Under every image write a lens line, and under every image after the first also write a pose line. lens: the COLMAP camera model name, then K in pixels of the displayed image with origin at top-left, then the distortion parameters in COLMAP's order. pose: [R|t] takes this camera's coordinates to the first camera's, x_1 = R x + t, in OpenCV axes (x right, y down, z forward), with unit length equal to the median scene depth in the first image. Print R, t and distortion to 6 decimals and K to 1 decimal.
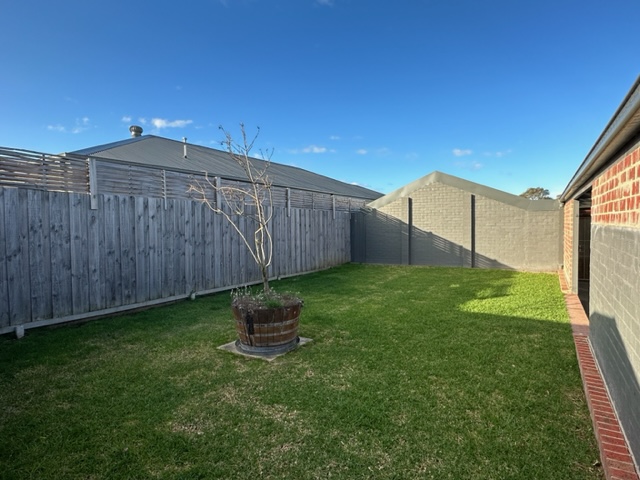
lens RADIAL K [[357.4, 0, 320.4], [0, 357.4, 238.1], [0, 0, 1]] dist [-0.000651, -0.000157]
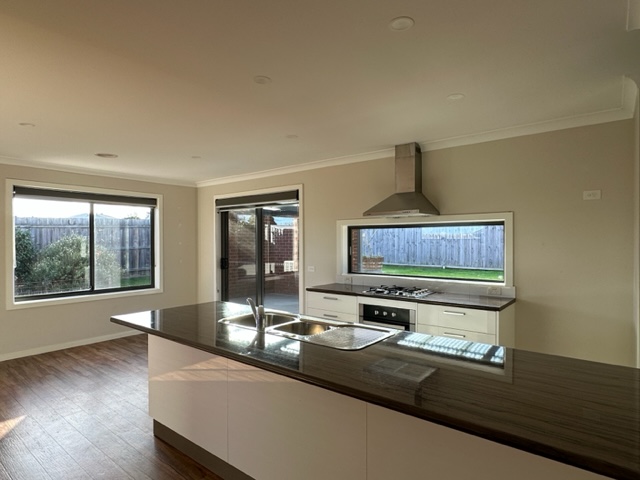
lens RADIAL K [[369.5, 0, 317.8], [0, 369.5, 238.6], [0, 0, 1]] dist [0.000877, 0.002846]
pose [[-0.116118, 0.012788, -0.993153, 1.781769], [-0.027736, 0.999485, 0.016113, -0.008417], [0.992848, 0.029417, -0.115703, 0.559120]]
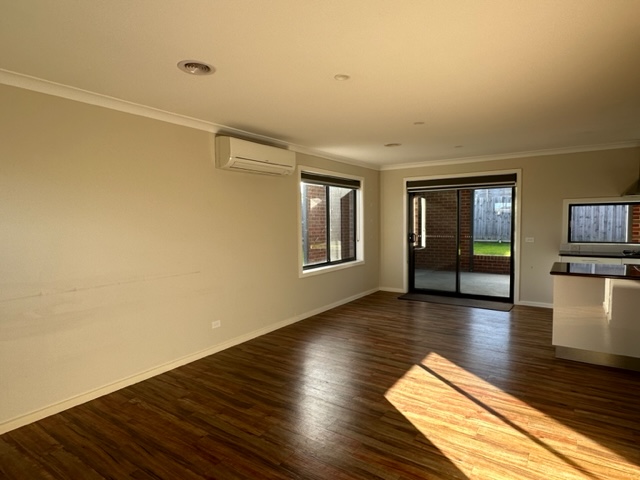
lens RADIAL K [[369.5, 0, 324.5], [0, 369.5, 240.3], [0, 0, 1]] dist [0.000877, 0.002846]
pose [[-0.043007, 0.074766, -0.996273, 1.947291], [-0.018464, 0.996966, 0.075615, 0.006181], [0.998904, 0.021648, -0.041496, 0.042702]]
